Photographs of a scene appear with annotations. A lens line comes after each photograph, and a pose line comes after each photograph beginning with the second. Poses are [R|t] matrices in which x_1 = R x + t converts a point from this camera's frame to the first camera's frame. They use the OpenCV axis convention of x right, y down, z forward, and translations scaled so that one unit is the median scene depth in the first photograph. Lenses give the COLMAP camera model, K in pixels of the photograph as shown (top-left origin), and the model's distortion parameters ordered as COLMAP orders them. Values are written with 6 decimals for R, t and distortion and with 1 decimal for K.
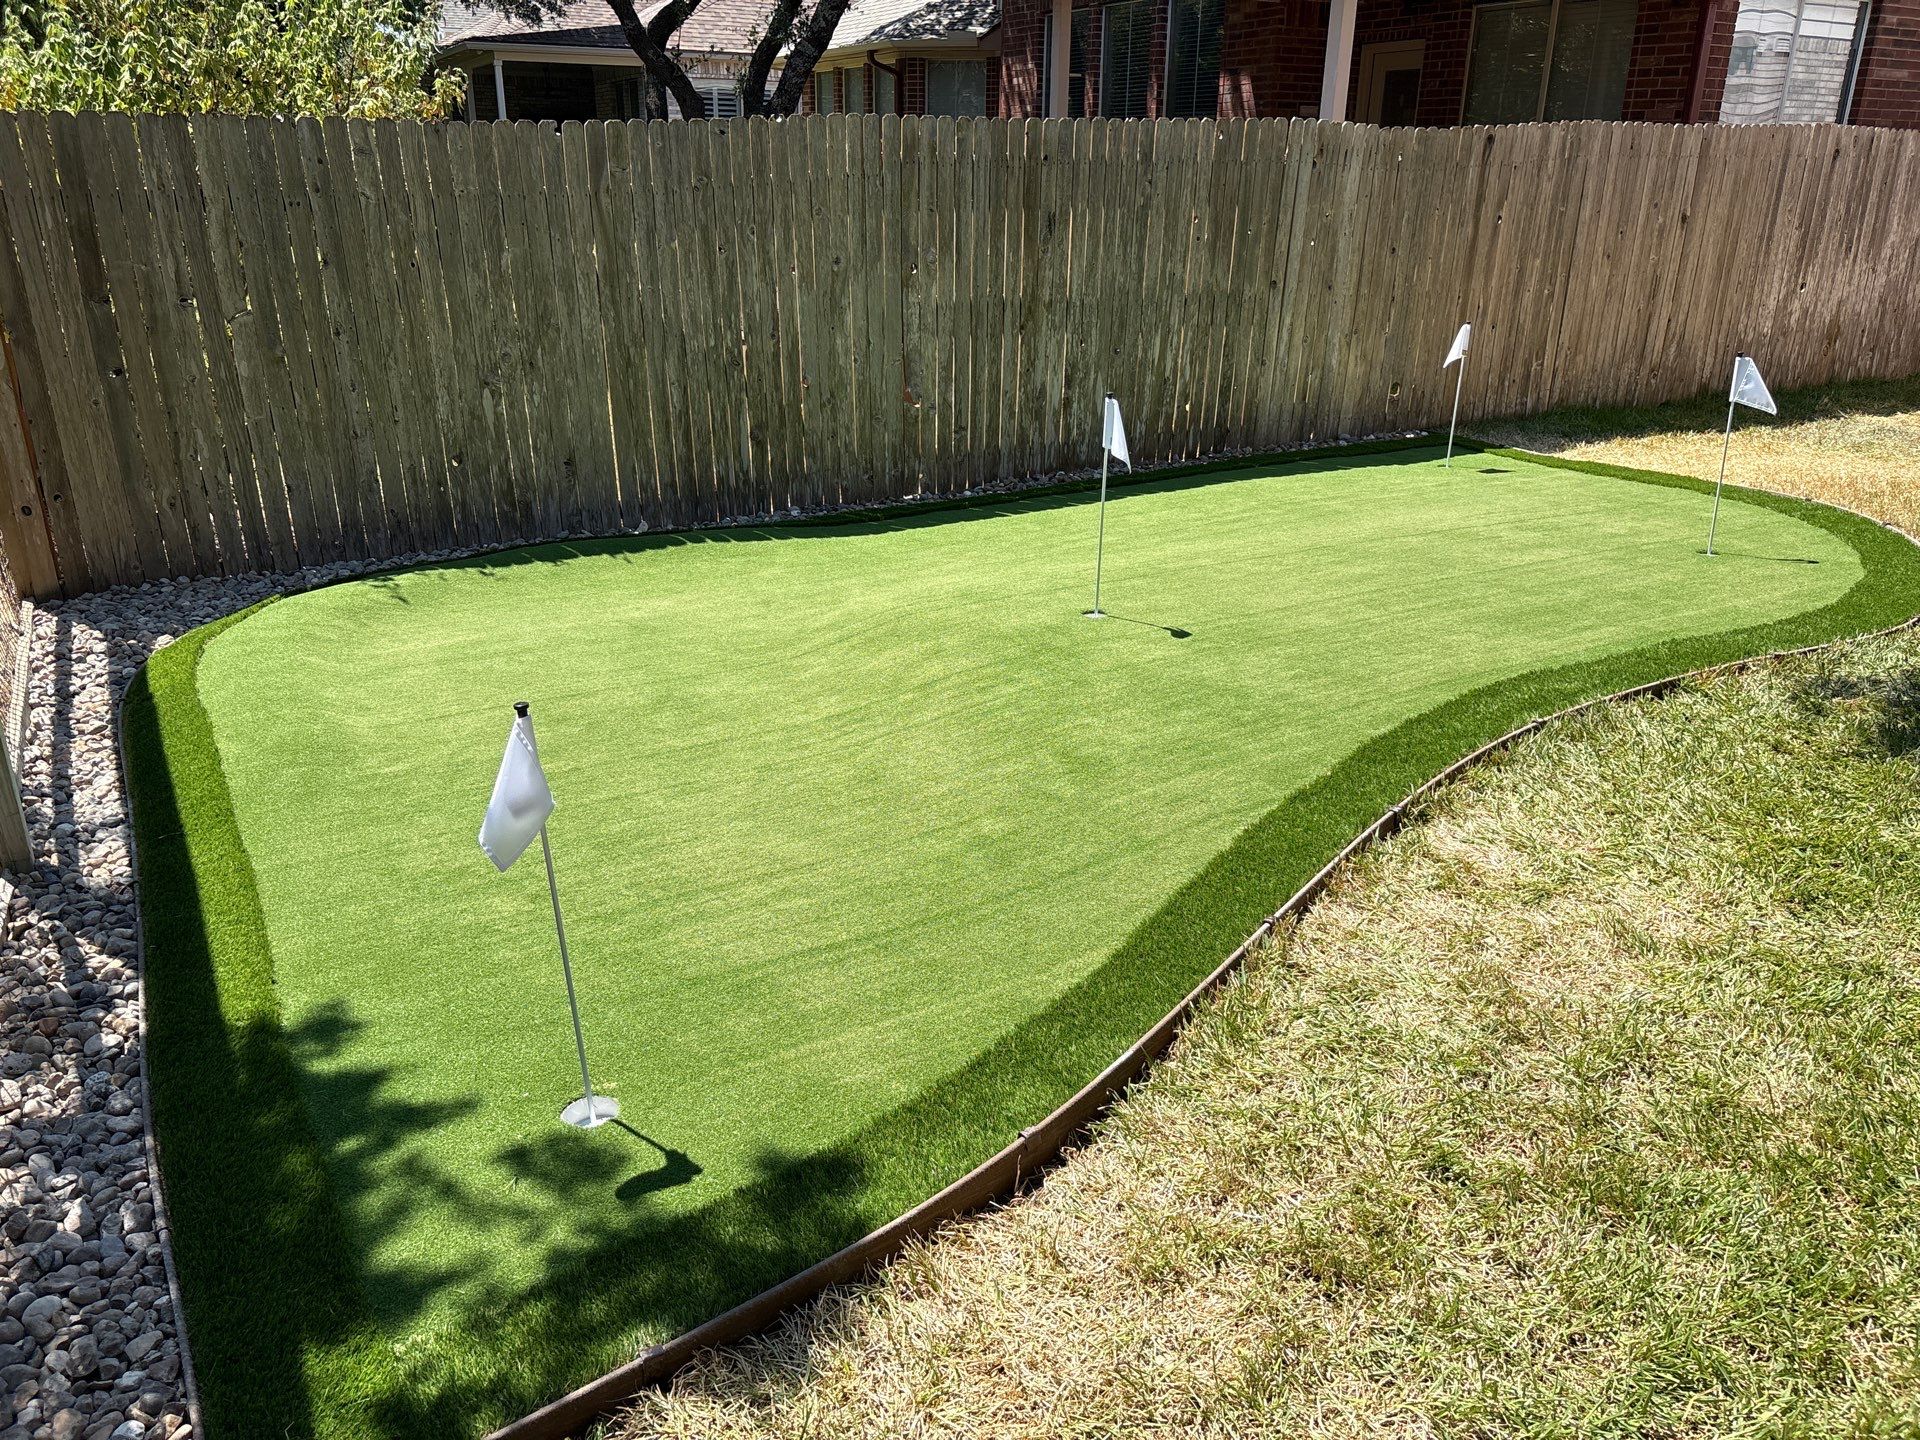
lens RADIAL K [[1456.3, 0, 960.0], [0, 1456.3, 720.0], [0, 0, 1]] dist [0.043646, -0.057350]
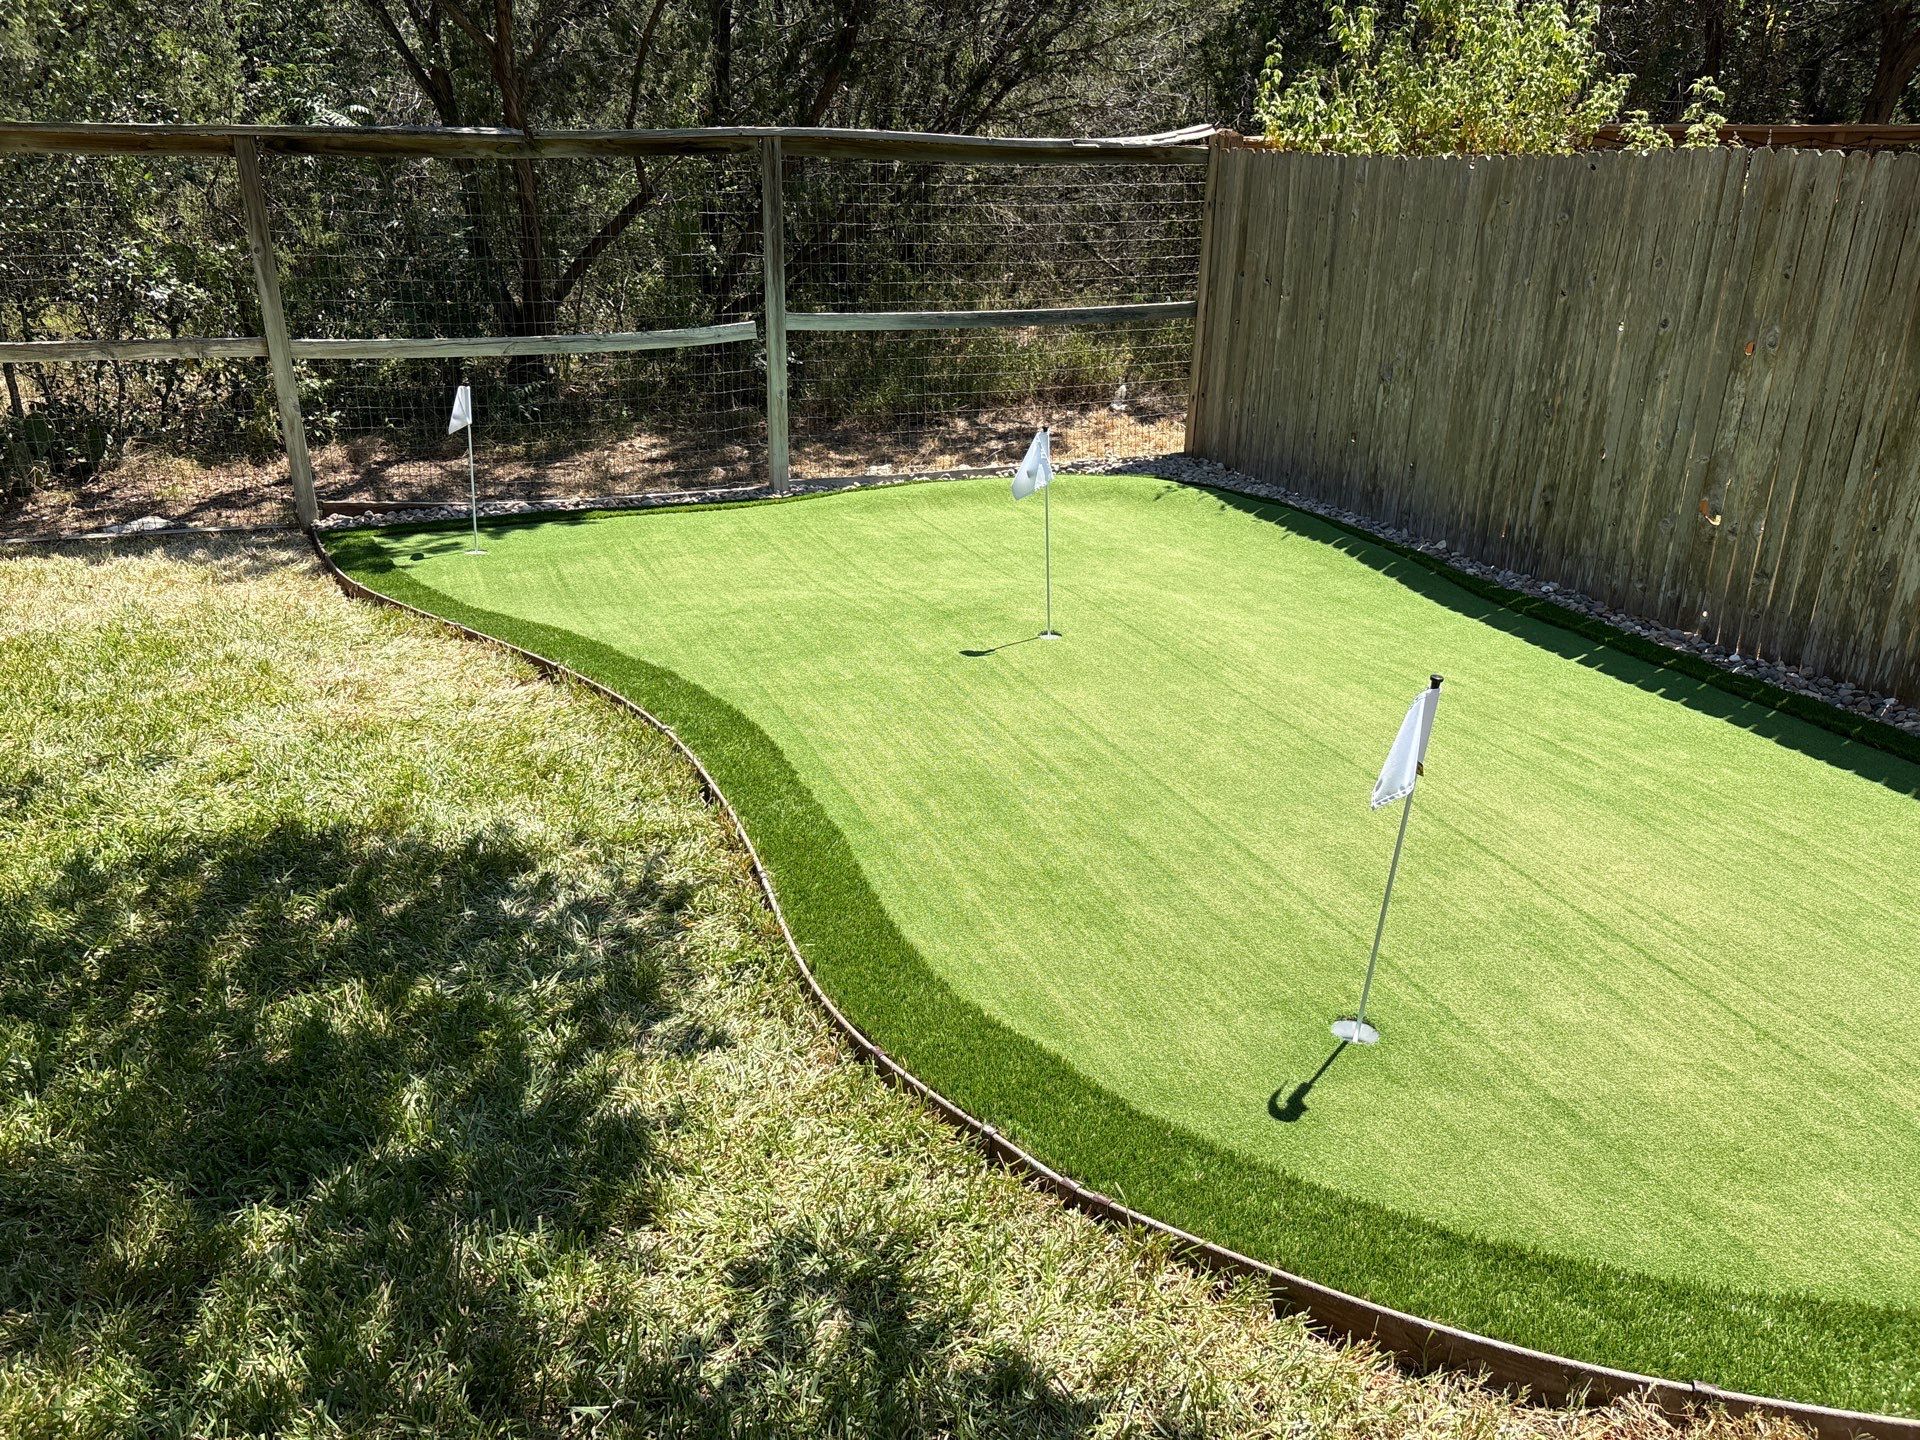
lens RADIAL K [[1456.3, 0, 960.0], [0, 1456.3, 720.0], [0, 0, 1]] dist [0.043646, -0.057350]
pose [[-0.122216, 0.367898, -0.921799, 0.875890], [-0.361111, 0.848624, 0.386571, -0.323446], [0.924479, 0.380117, 0.029136, 0.745970]]
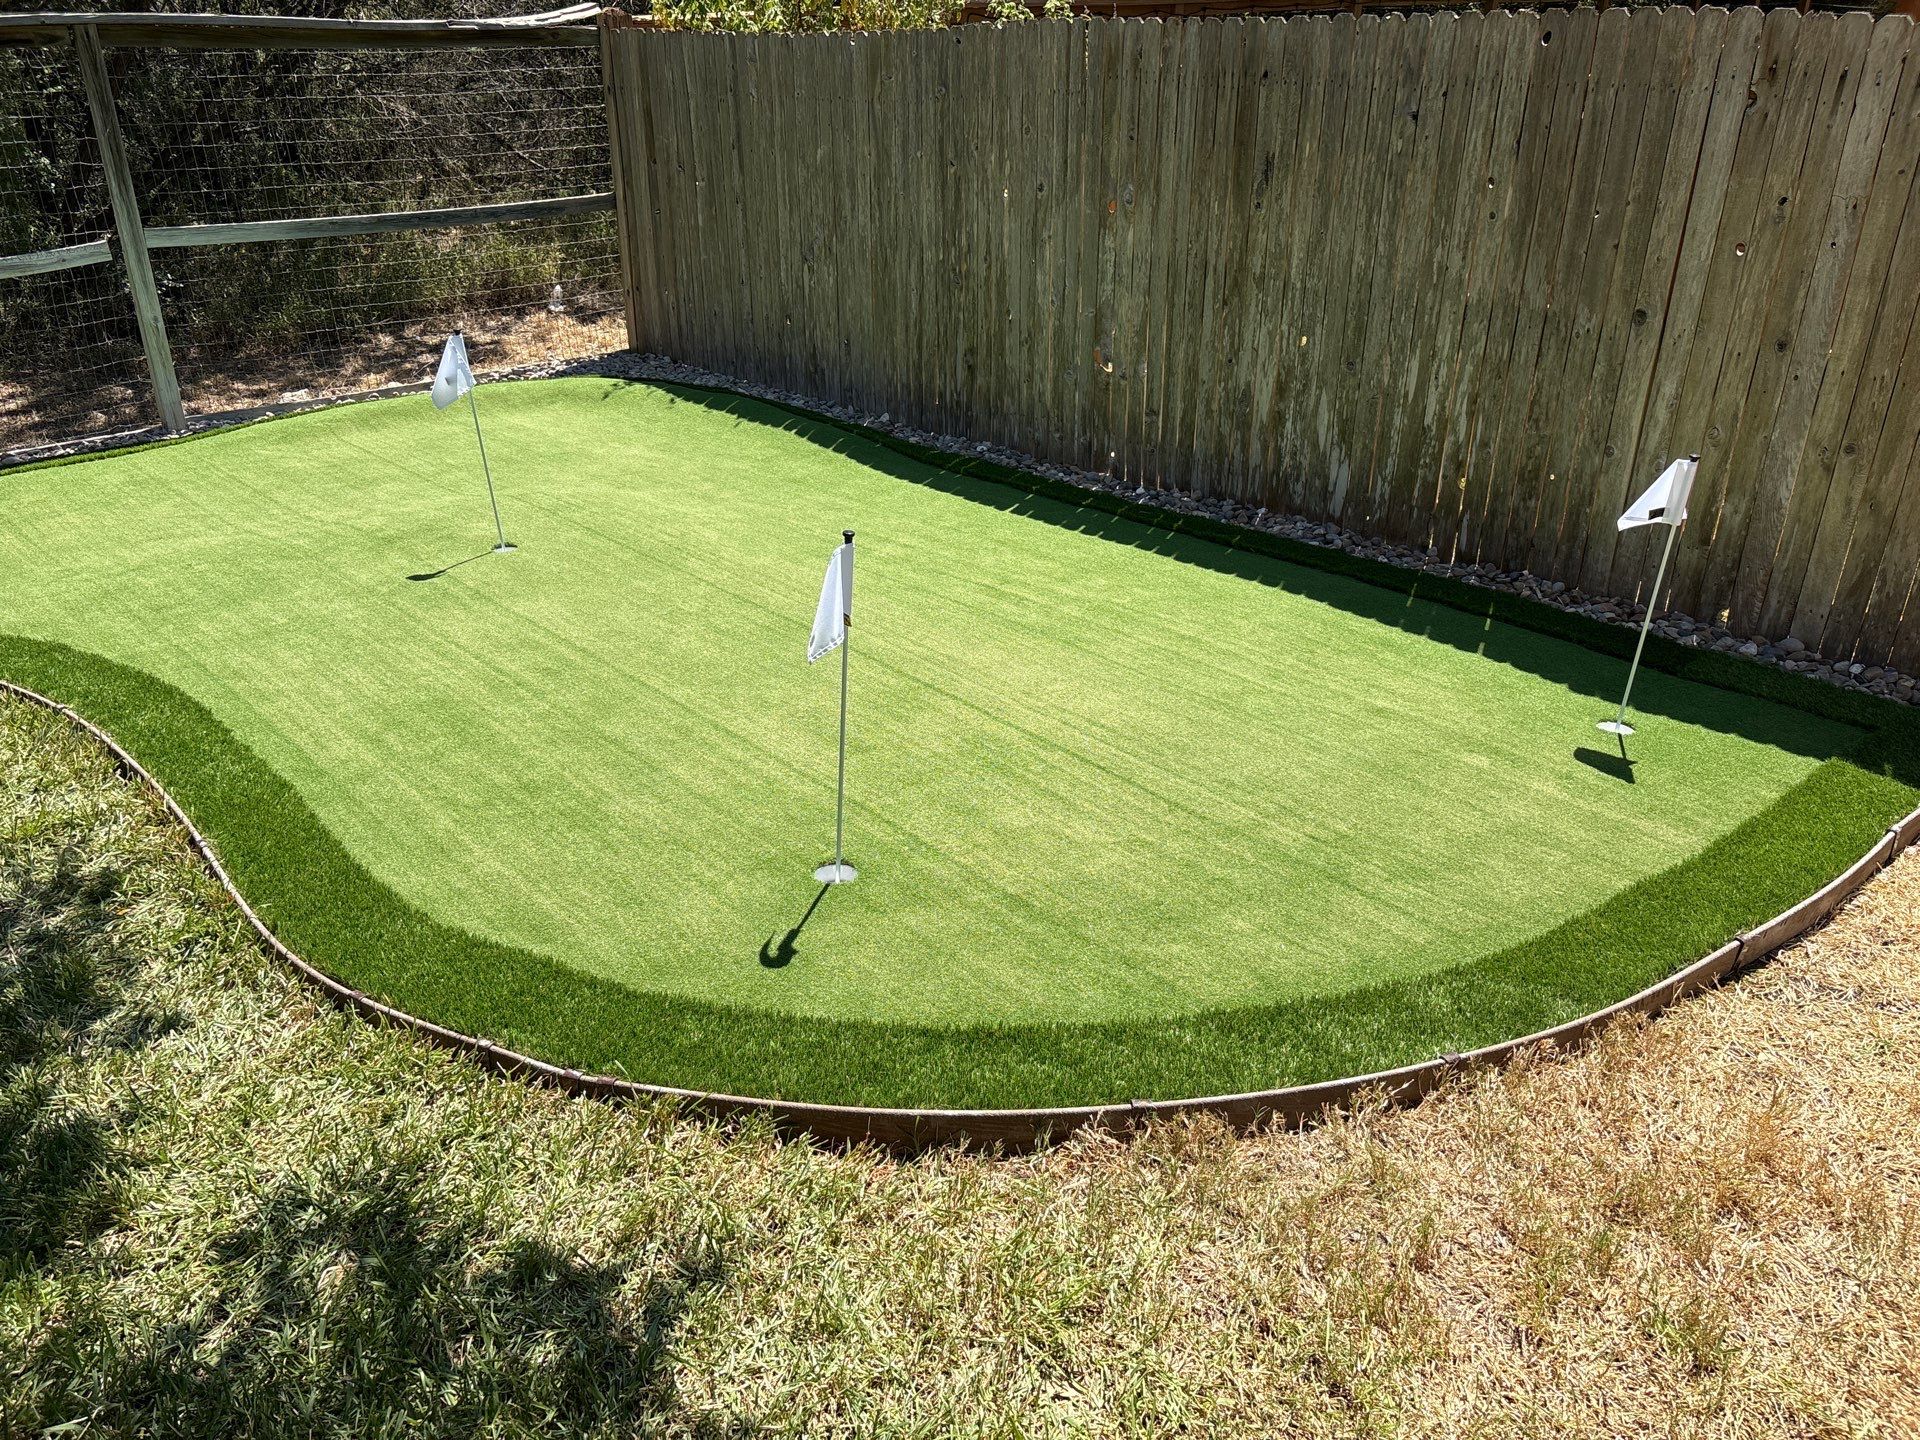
lens RADIAL K [[1455.9, 0, 960.0], [0, 1455.9, 720.0], [0, 0, 1]] dist [0.041903, -0.043325]
pose [[0.235837, 0.418357, -0.877131, 0.890333], [-0.337046, 0.881778, 0.329951, -0.328809], [0.911472, 0.217819, 0.348961, 0.767919]]
